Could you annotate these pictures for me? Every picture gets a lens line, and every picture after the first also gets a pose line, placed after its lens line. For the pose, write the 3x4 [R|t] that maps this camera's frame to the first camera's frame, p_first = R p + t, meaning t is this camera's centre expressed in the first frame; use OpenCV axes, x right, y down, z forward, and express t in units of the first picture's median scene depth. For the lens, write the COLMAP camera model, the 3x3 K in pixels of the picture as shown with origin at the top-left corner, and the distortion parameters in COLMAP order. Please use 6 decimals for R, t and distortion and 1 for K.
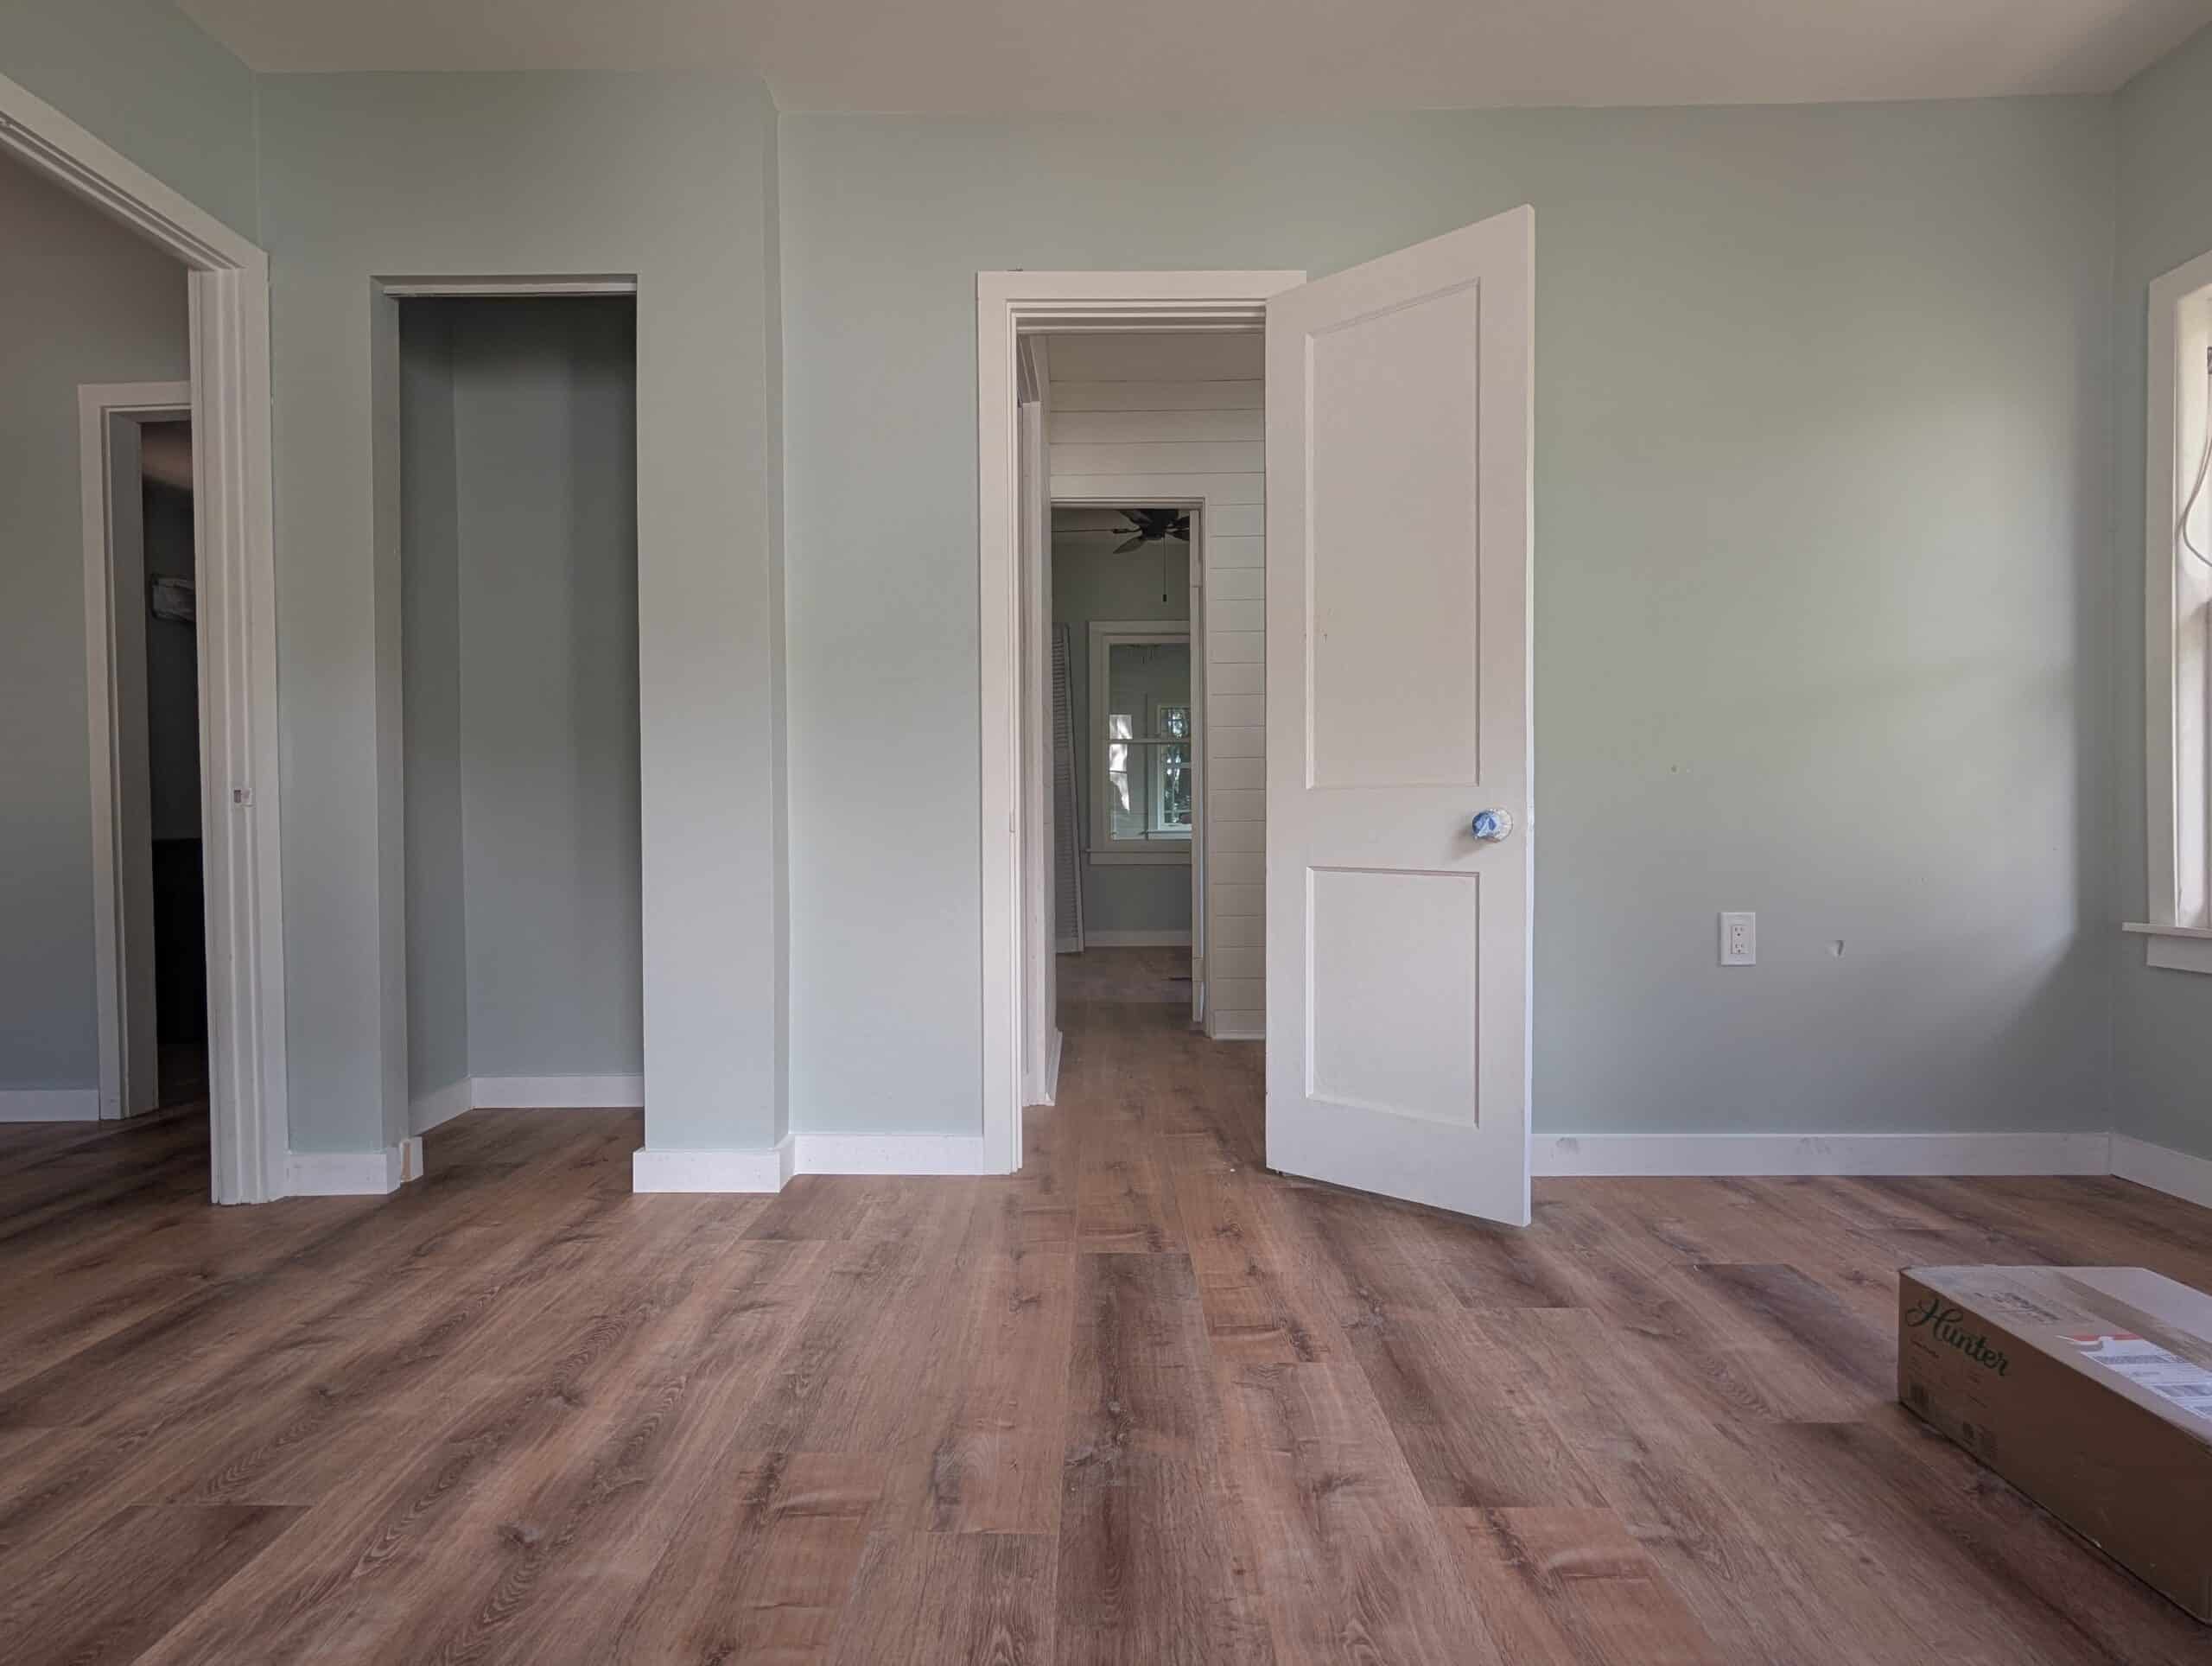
lens RADIAL K [[1146.5, 0, 1105.7], [0, 1146.5, 832.8], [0, 0, 1]] dist [-0.002271, -0.000282]
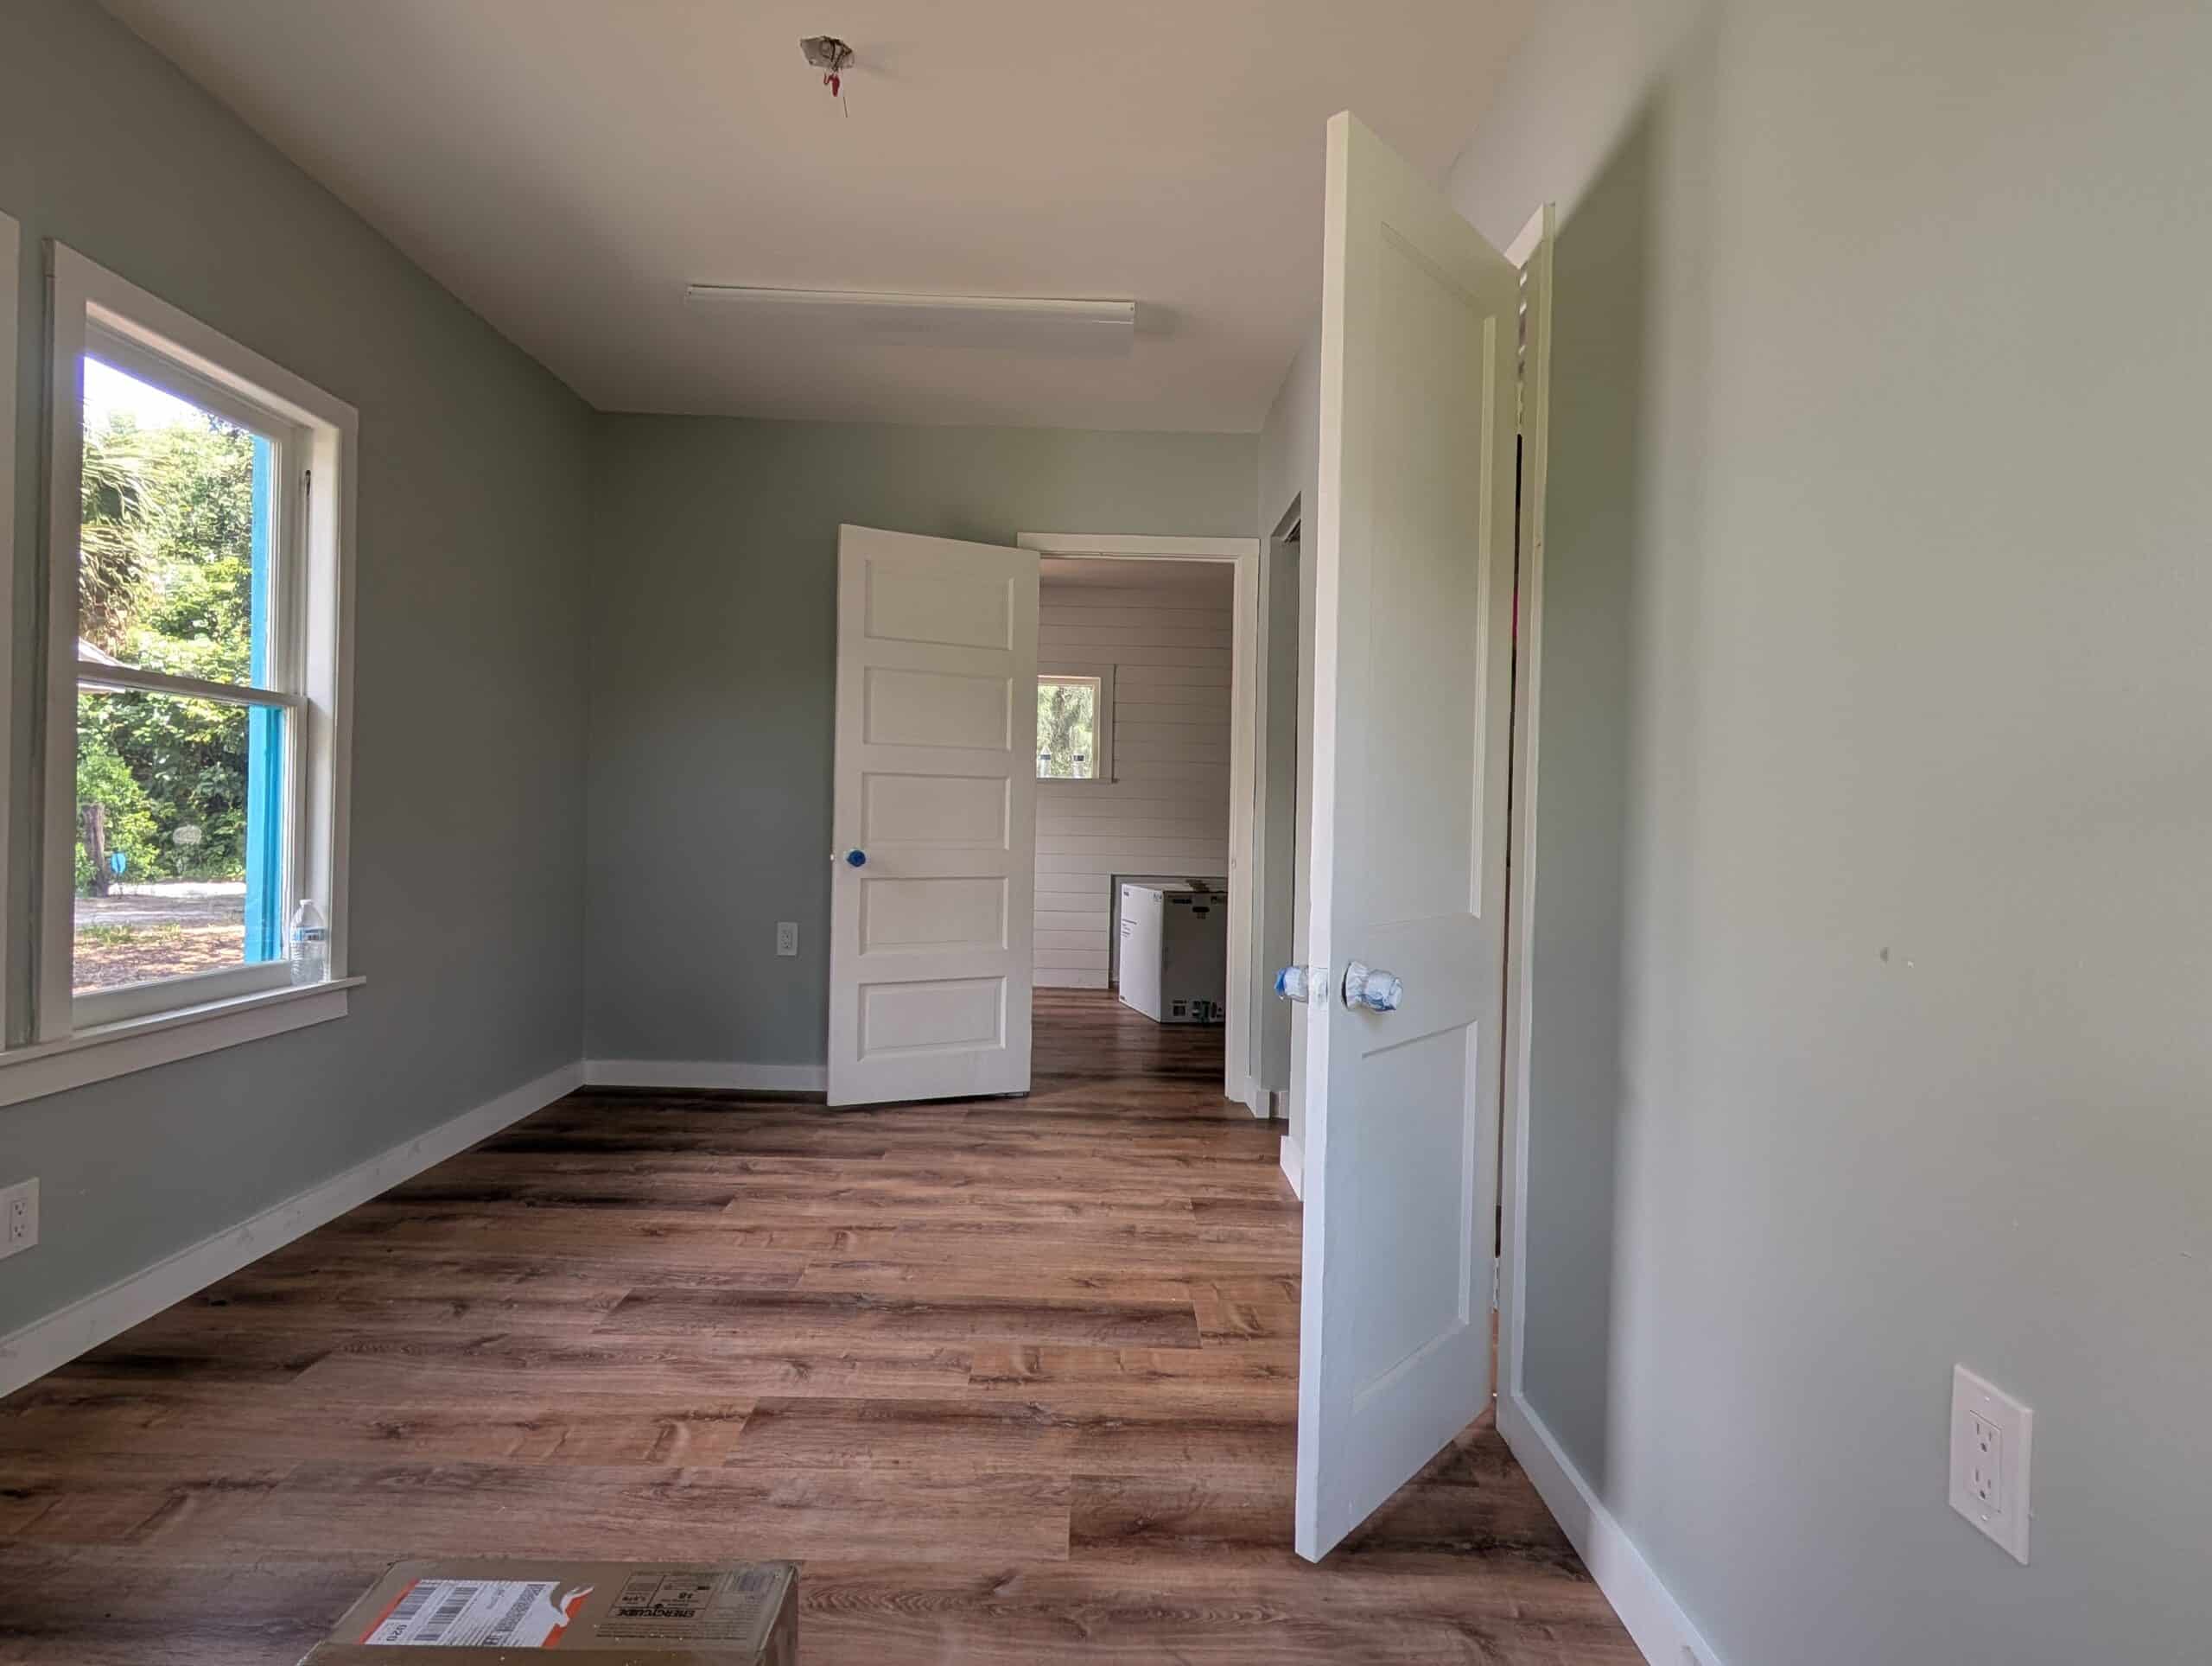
lens RADIAL K [[1146.5, 0, 1107.6], [0, 1146.5, 830.9], [0, 0, 1]] dist [-0.002271, -0.000282]
pose [[0.005509, 0.015319, -0.999867, 1.906438], [-0.033872, 0.999312, 0.015124, -0.203730], [0.999411, 0.033784, 0.006024, 1.526212]]
